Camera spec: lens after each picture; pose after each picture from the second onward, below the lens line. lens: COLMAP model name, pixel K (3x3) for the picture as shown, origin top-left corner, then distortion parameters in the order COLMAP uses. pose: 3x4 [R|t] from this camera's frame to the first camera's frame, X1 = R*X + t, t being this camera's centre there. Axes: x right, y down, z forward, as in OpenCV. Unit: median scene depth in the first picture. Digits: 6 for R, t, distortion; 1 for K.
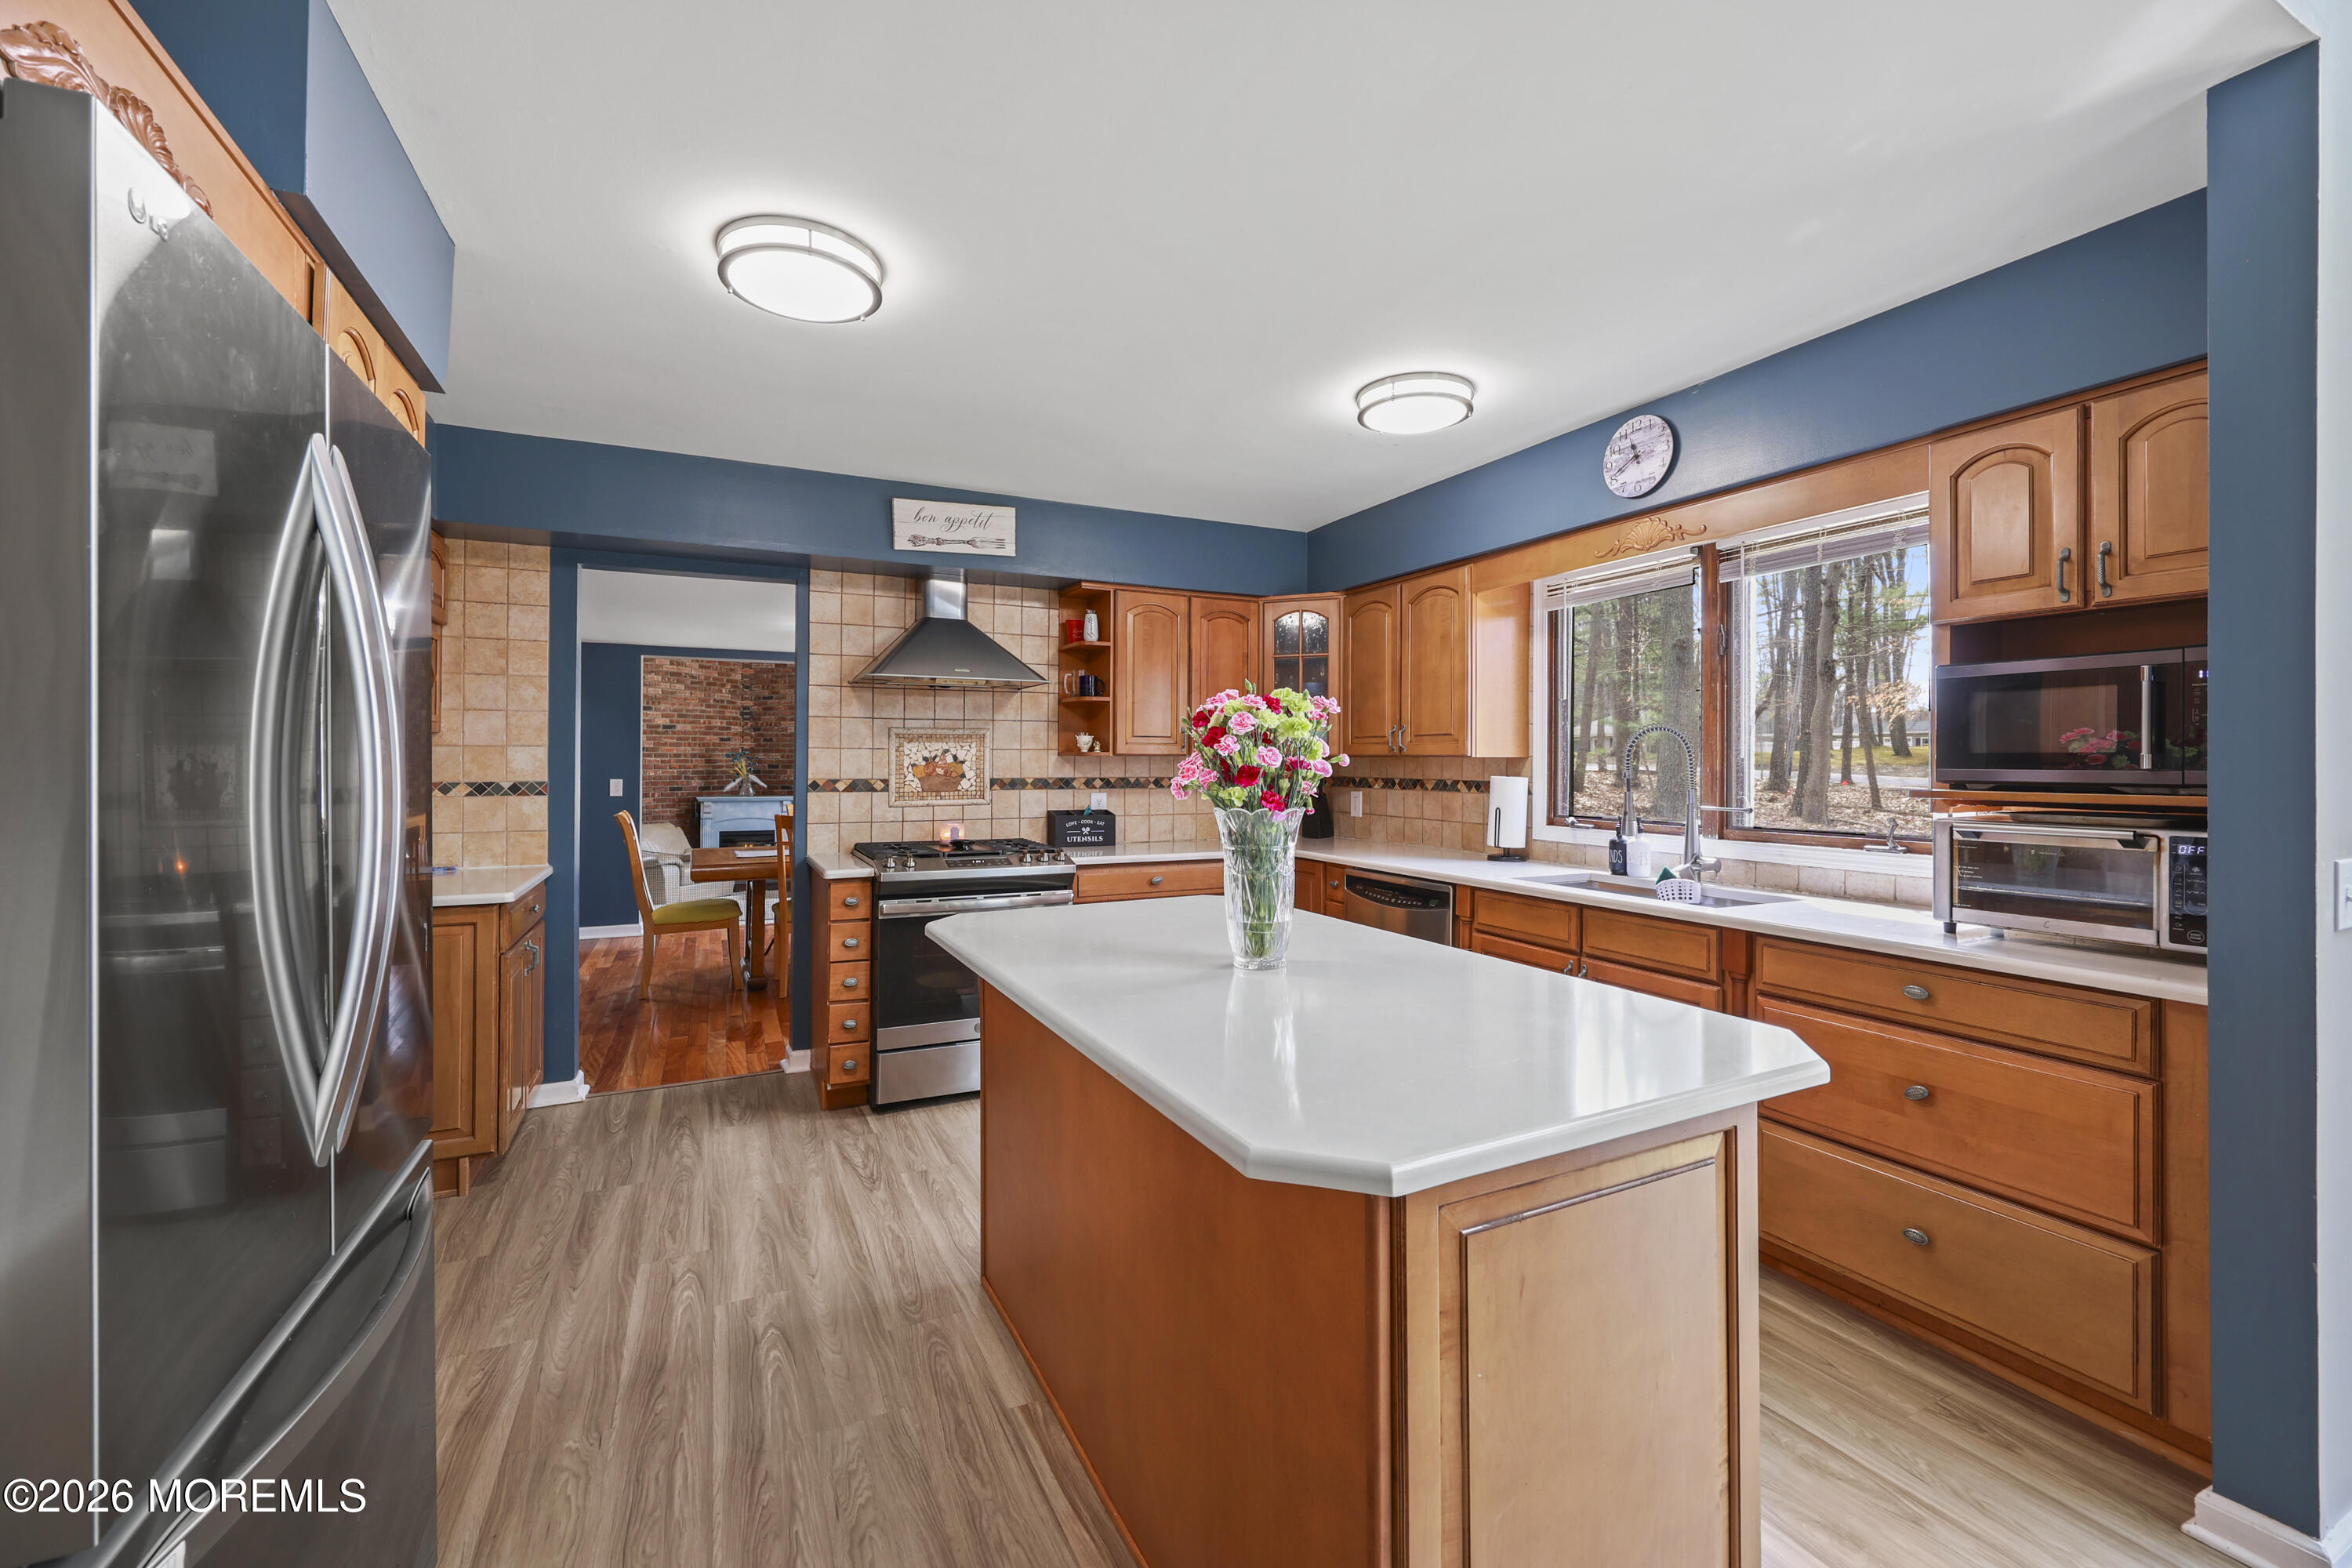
lens RADIAL K [[959.7, 0, 1179.5], [0, 959.7, 757.3], [0, 0, 1]] dist [-0.001798, -0.000059]
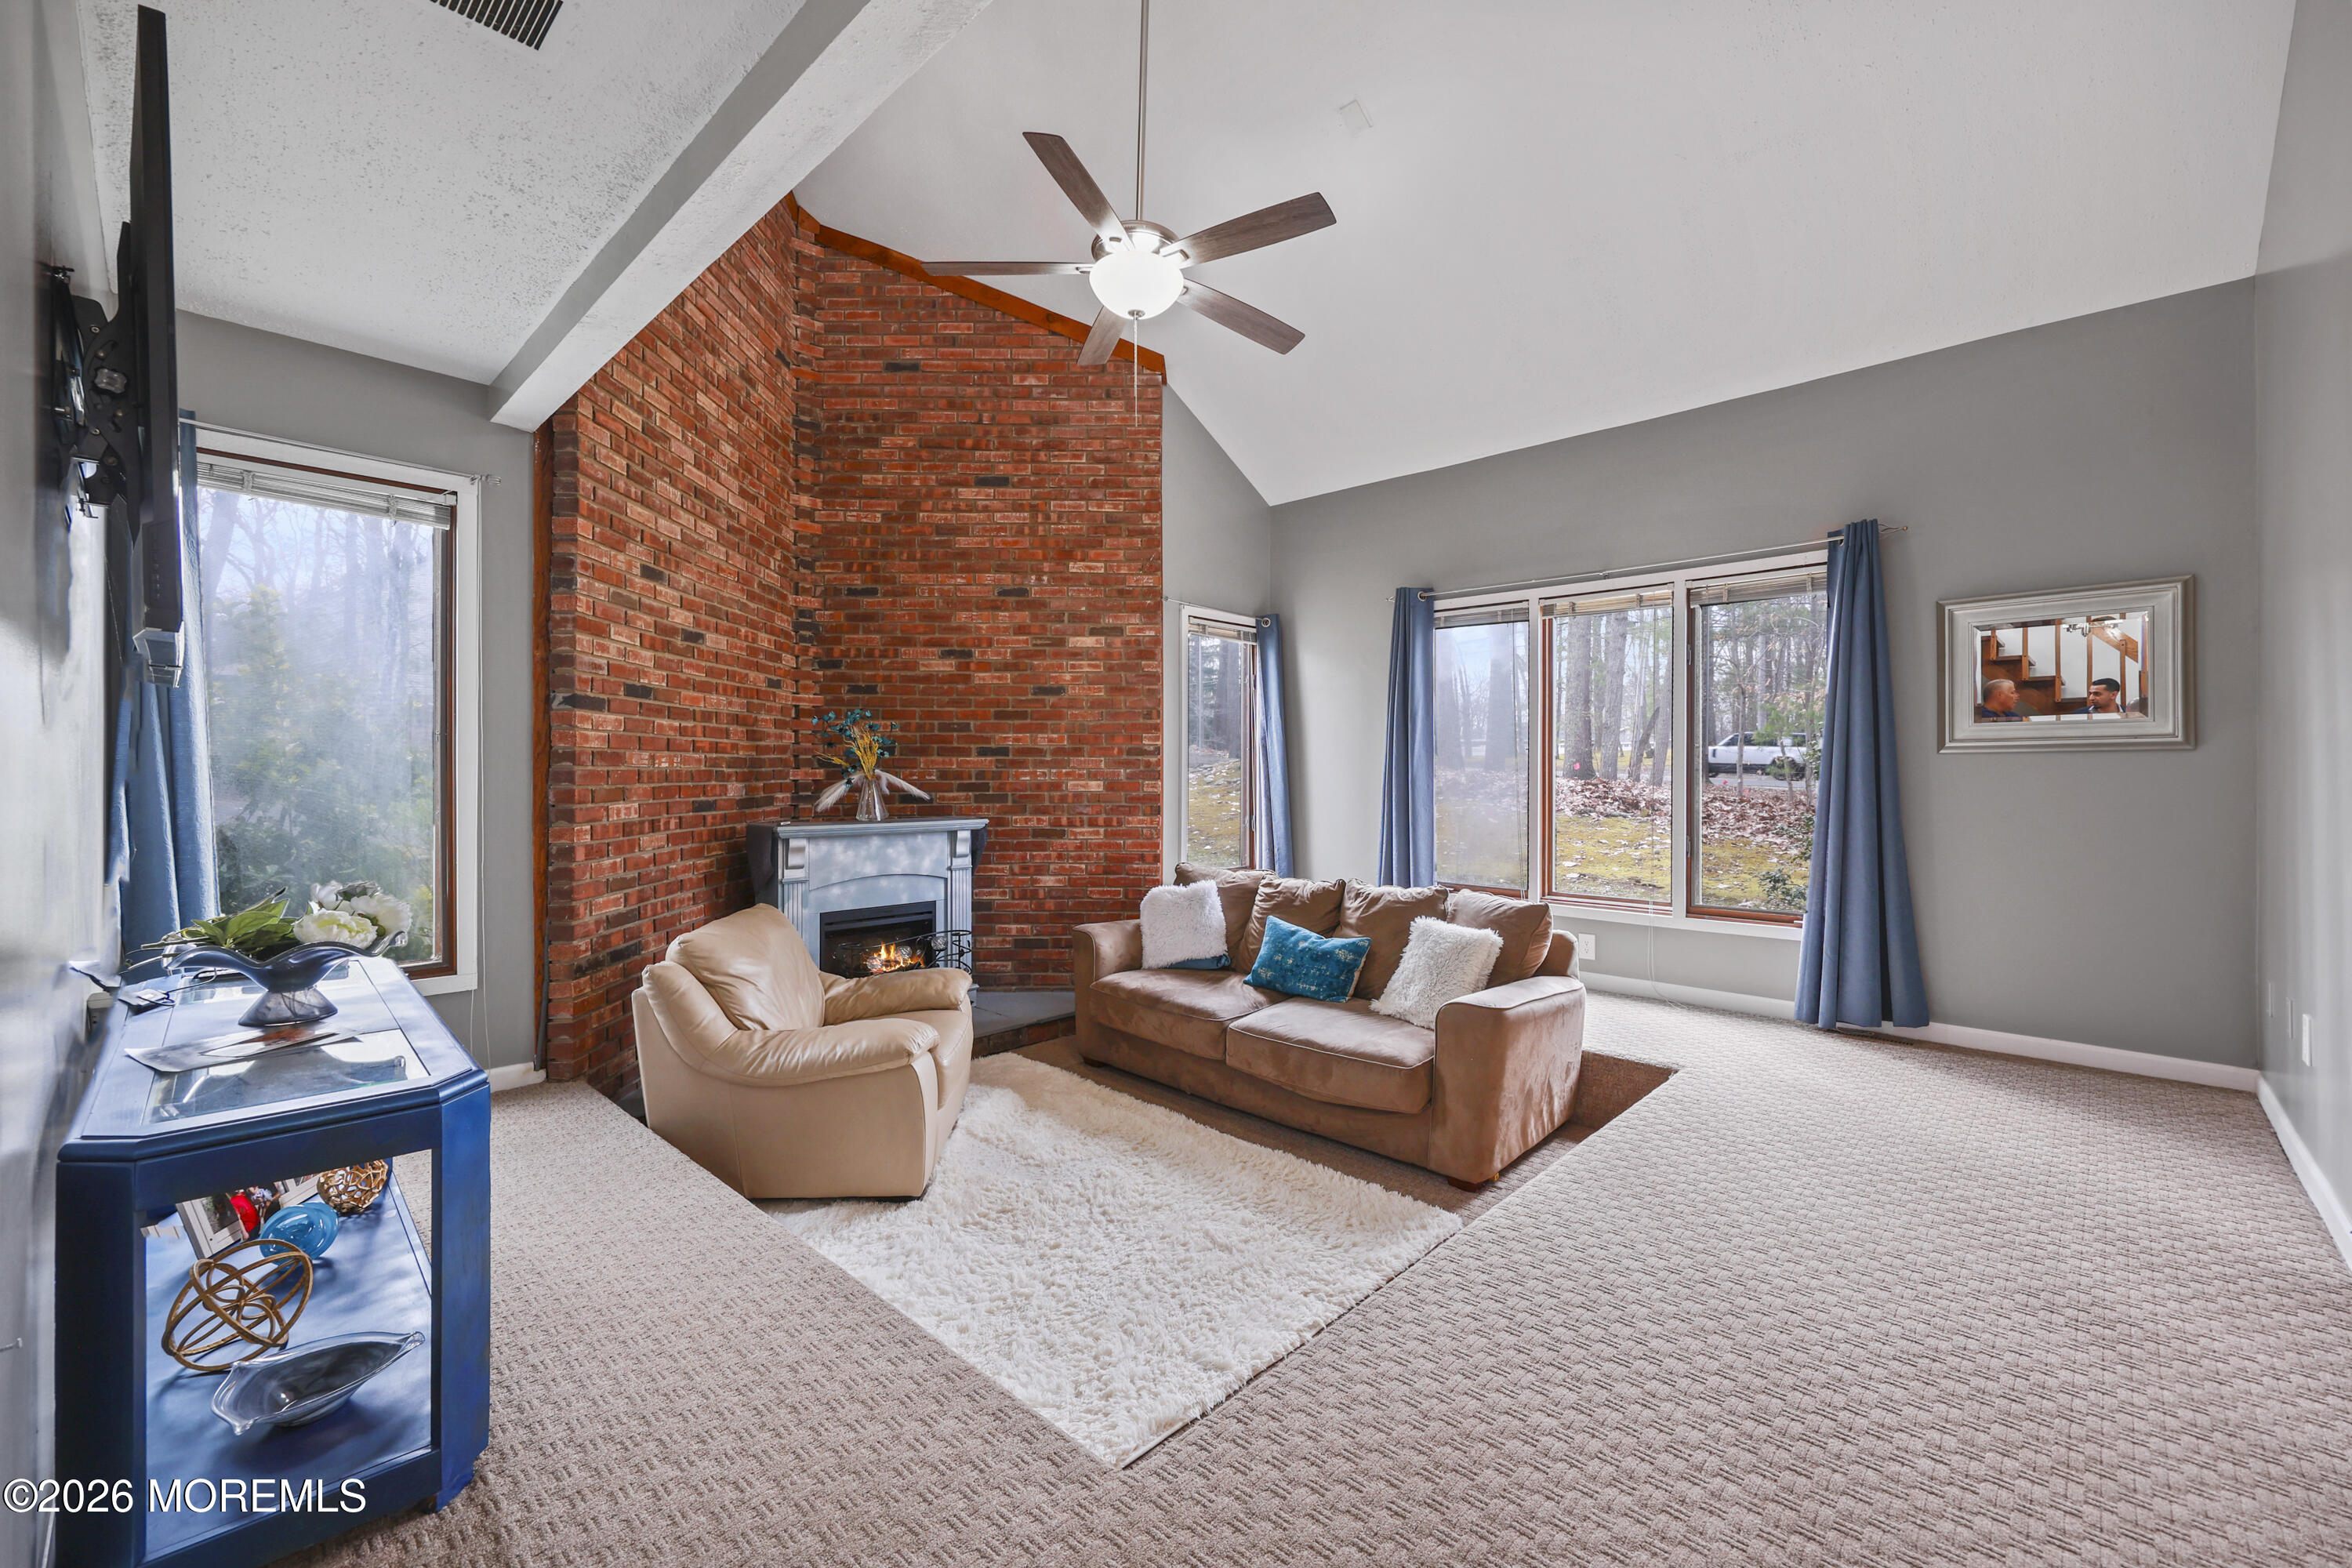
lens RADIAL K [[960.1, 0, 1178.8], [0, 960.1, 769.9], [0, 0, 1]] dist [0.002798, 0.000257]
pose [[0.938691, -0.002520, 0.344749, -1.451322], [-0.000878, 0.999953, 0.009701, 0.045530], [-0.344757, -0.009409, 0.938645, 1.774459]]
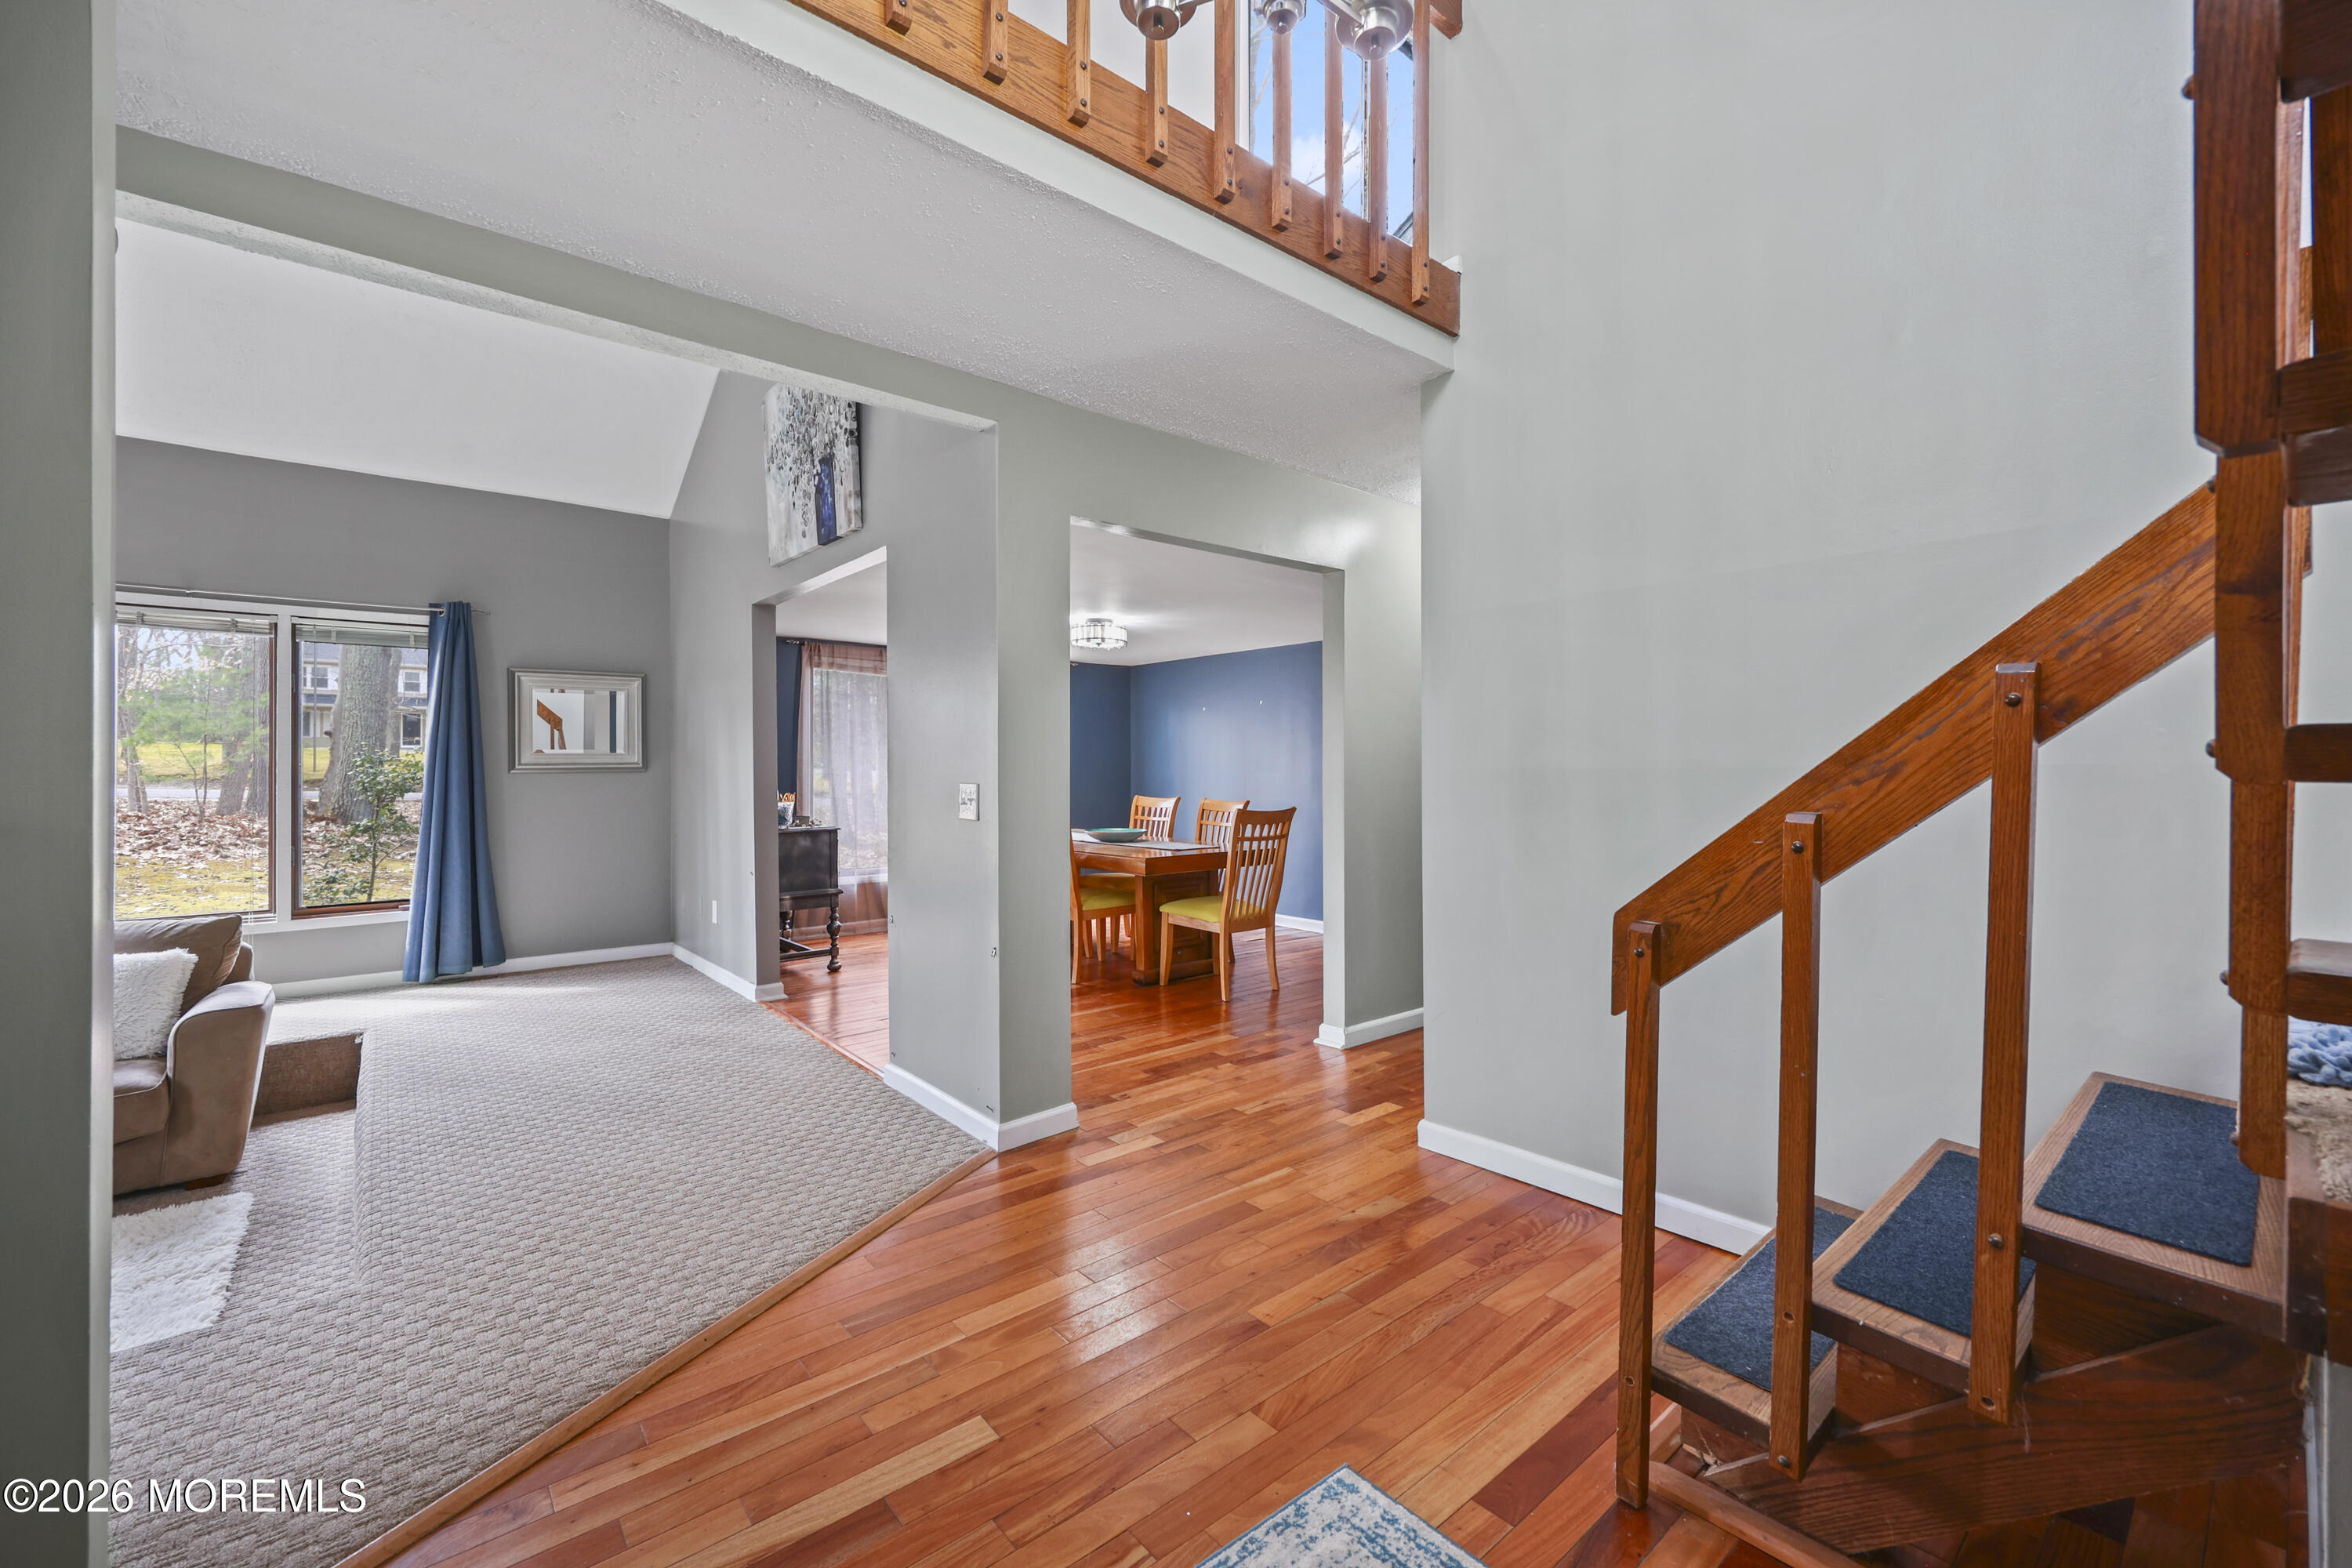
lens RADIAL K [[952.1, 0, 1183.4], [0, 952.1, 766.7], [0, 0, 1]] dist [-0.000764, -0.000161]
pose [[-0.245782, -0.001424, 0.969324, -2.018414], [-0.005964, 0.999982, -0.000043, 0.021397], [-0.969307, -0.005791, -0.245786, 1.810596]]
